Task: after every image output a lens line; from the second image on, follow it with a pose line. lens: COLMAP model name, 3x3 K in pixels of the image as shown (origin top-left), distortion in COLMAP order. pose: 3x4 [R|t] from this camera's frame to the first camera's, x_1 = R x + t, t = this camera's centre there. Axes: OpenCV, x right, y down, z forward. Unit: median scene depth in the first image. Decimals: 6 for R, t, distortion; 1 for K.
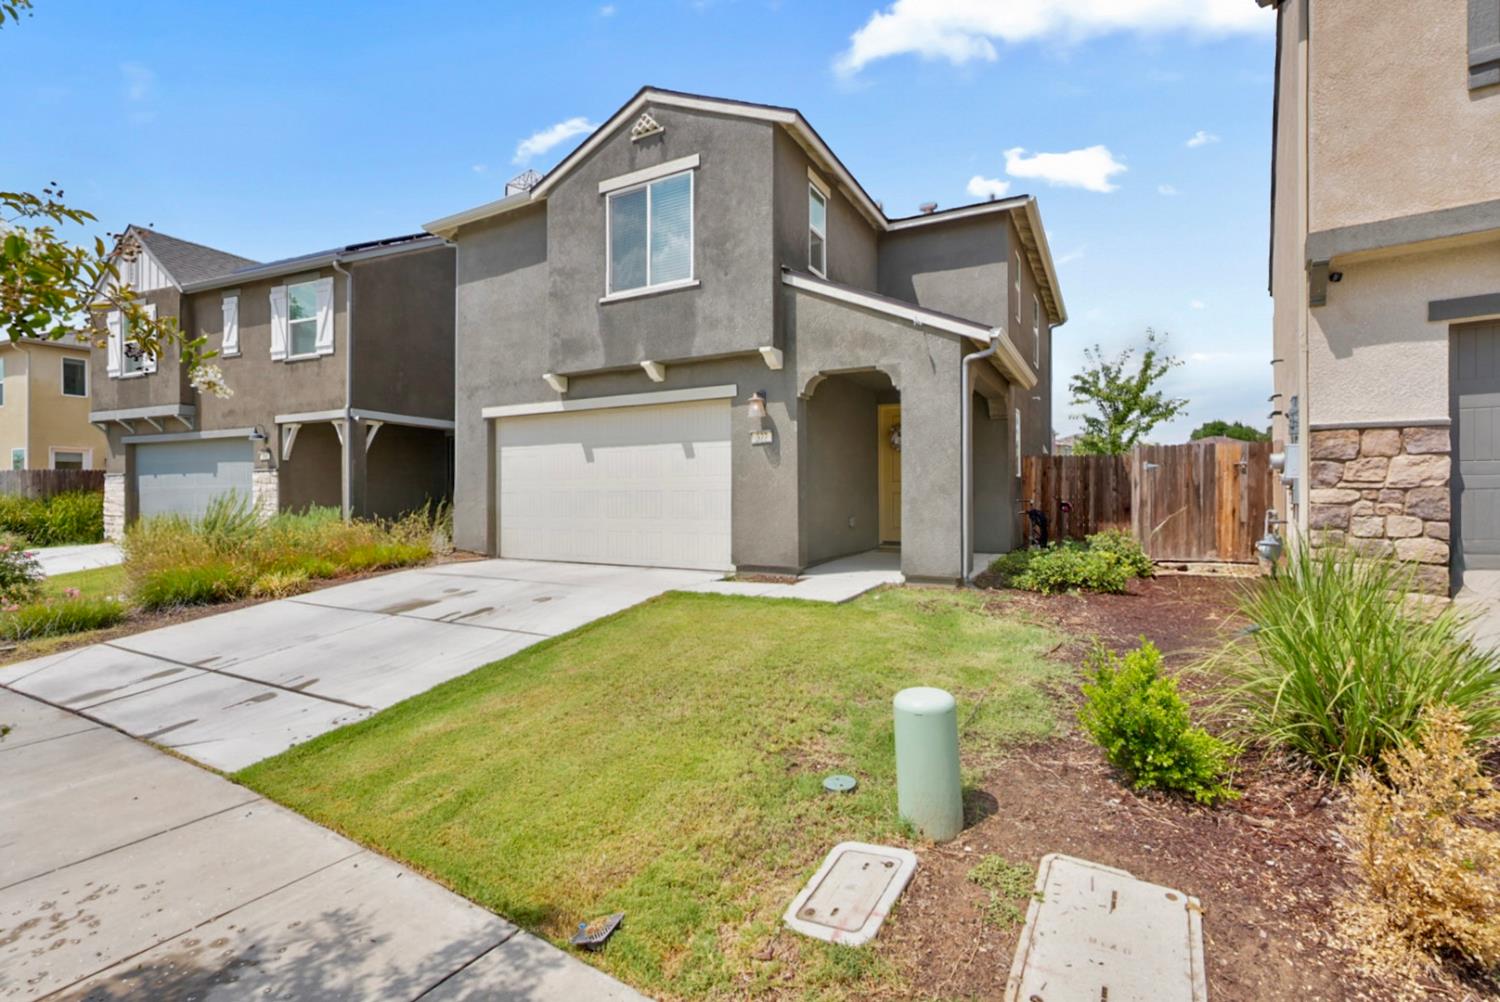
lens RADIAL K [[658.7, 0, 753.4], [0, 658.7, 496.0], [0, 0, 1]] dist [-0.014254, 0.005034]
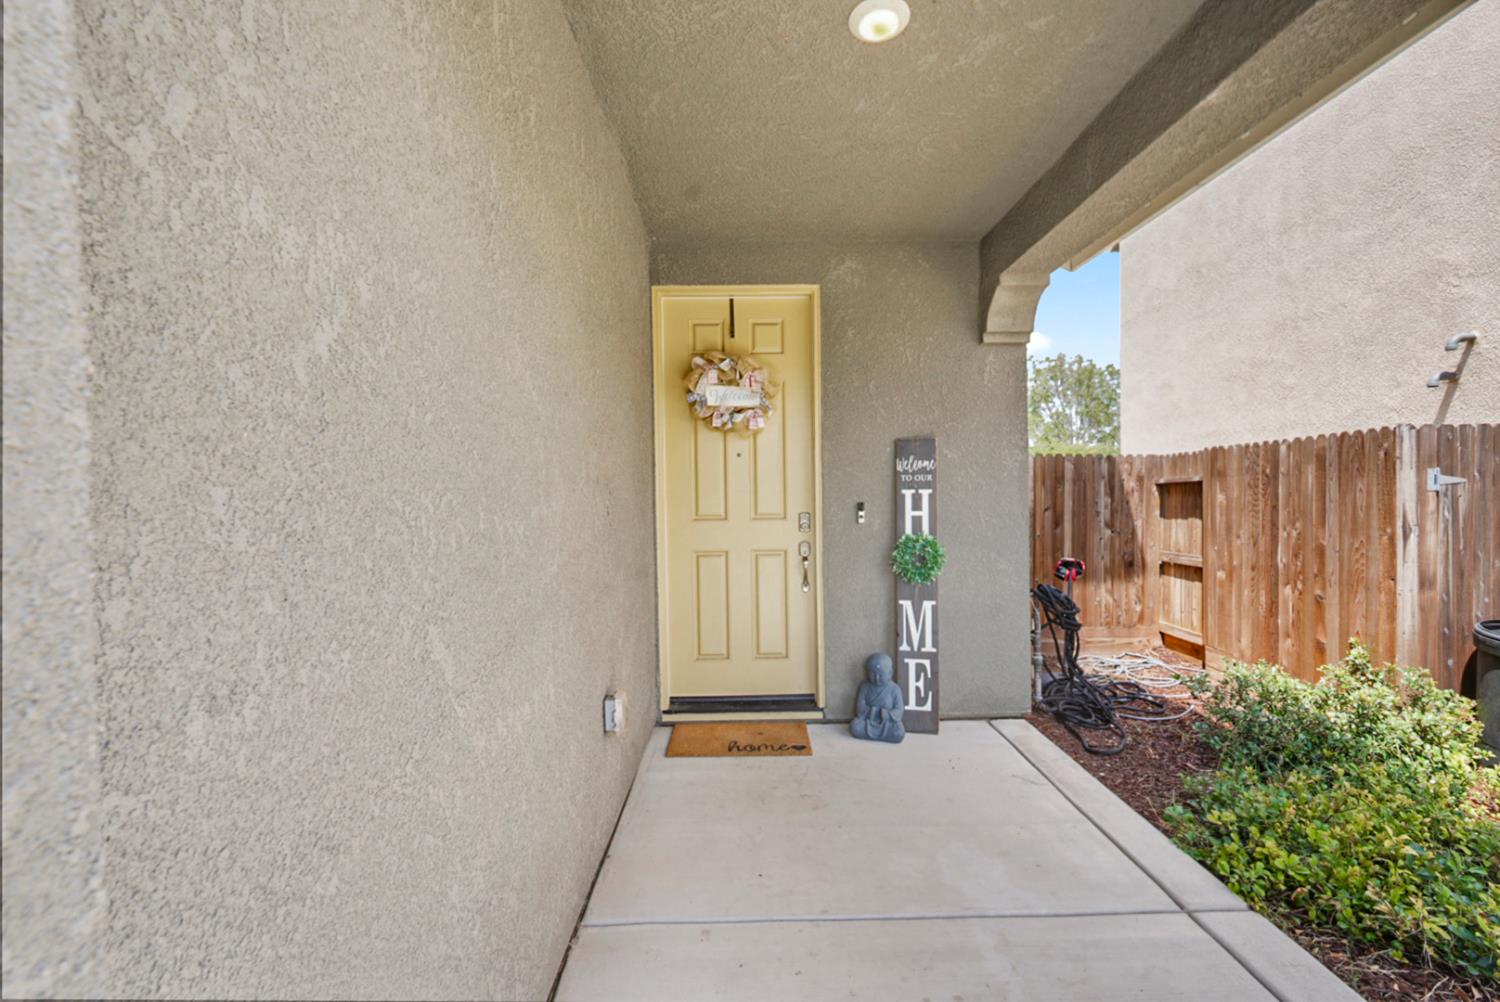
lens RADIAL K [[658.7, 0, 751.8], [0, 658.7, 501.8], [0, 0, 1]] dist [-0.014254, 0.005034]
pose [[0.869087, -0.005522, 0.494628, 0.068750], [0.005426, 0.999984, 0.001630, -0.029437], [-0.494629, 0.001267, 0.869103, 0.699604]]
